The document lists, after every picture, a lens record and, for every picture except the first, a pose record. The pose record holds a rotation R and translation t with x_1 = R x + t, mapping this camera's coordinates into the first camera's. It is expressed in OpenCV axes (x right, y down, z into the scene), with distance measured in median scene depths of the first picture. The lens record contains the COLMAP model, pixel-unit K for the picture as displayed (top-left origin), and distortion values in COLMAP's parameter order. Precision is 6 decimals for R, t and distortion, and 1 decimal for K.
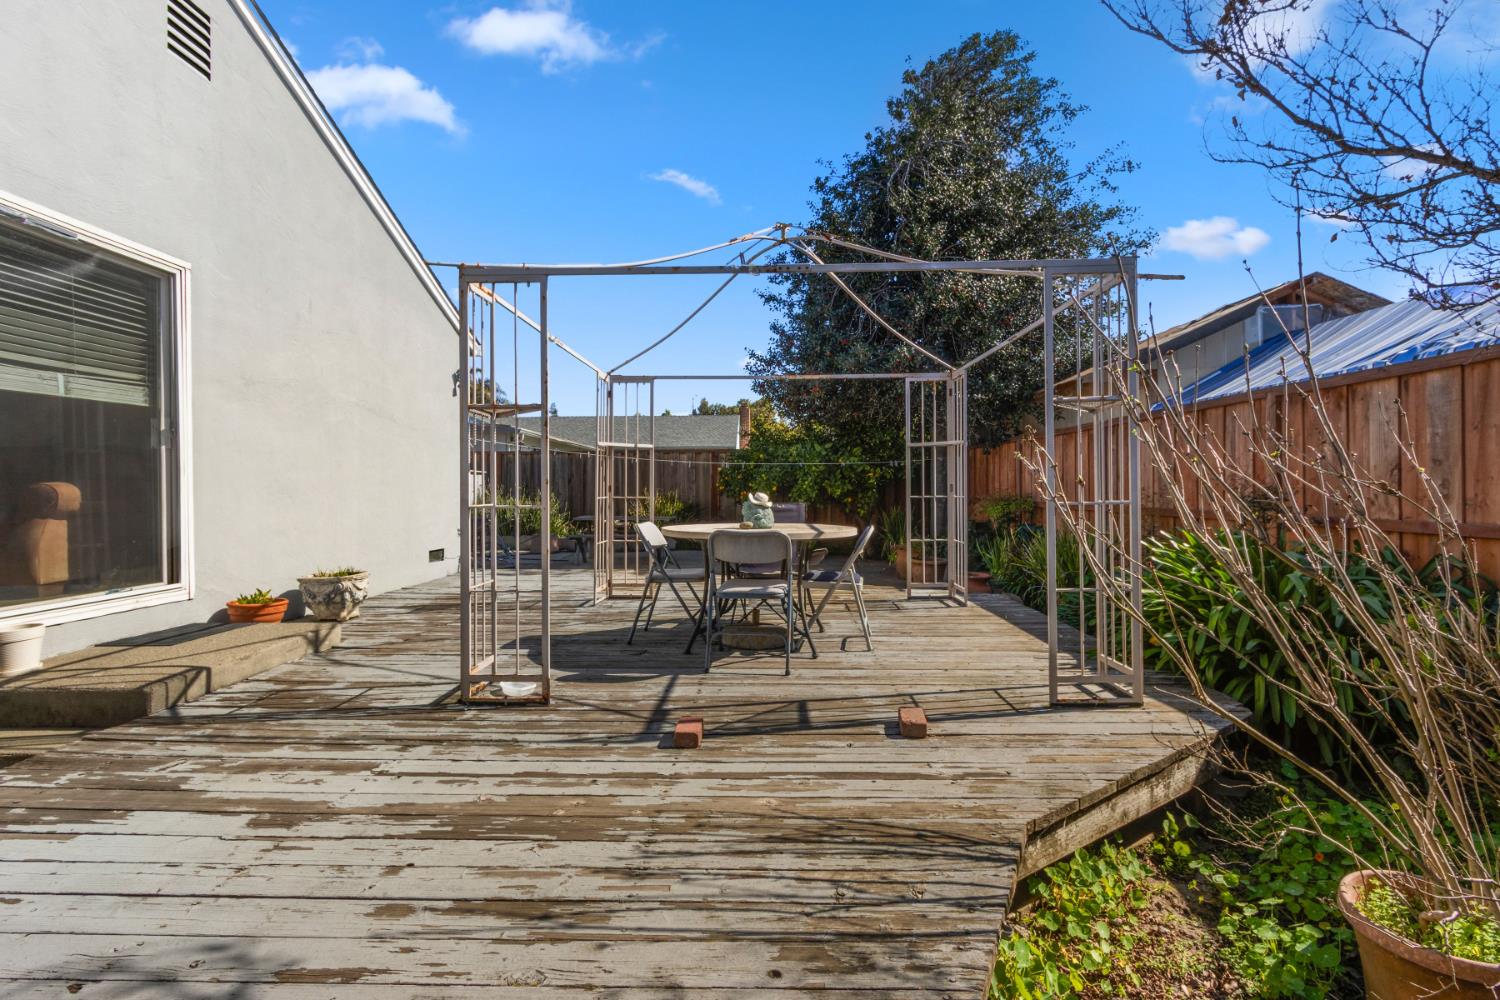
lens RADIAL K [[692.4, 0, 741.0], [0, 692.4, 486.3], [0, 0, 1]] dist [0.002259, -0.000349]
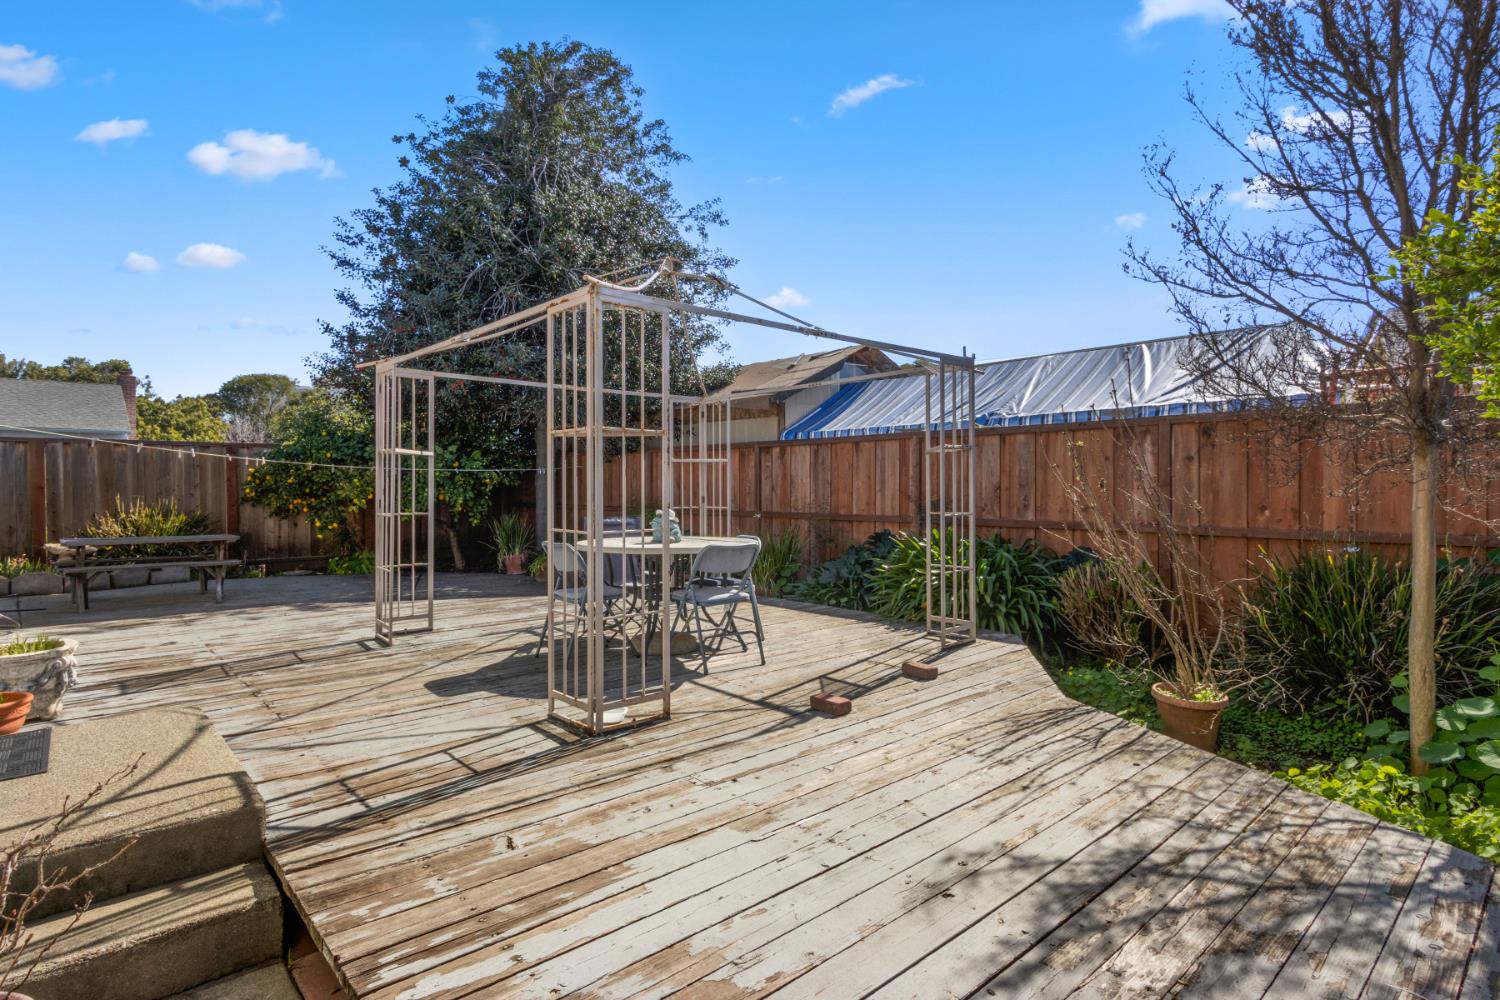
lens RADIAL K [[764.8, 0, 750.0], [0, 764.8, 490.7], [0, 0, 1]] dist [0.002461, 0.000024]
pose [[0.729937, 0.000054, 0.683515, -1.140835], [-0.003457, 0.999987, 0.003614, -0.038910], [-0.683506, -0.005001, 0.729928, 0.087025]]
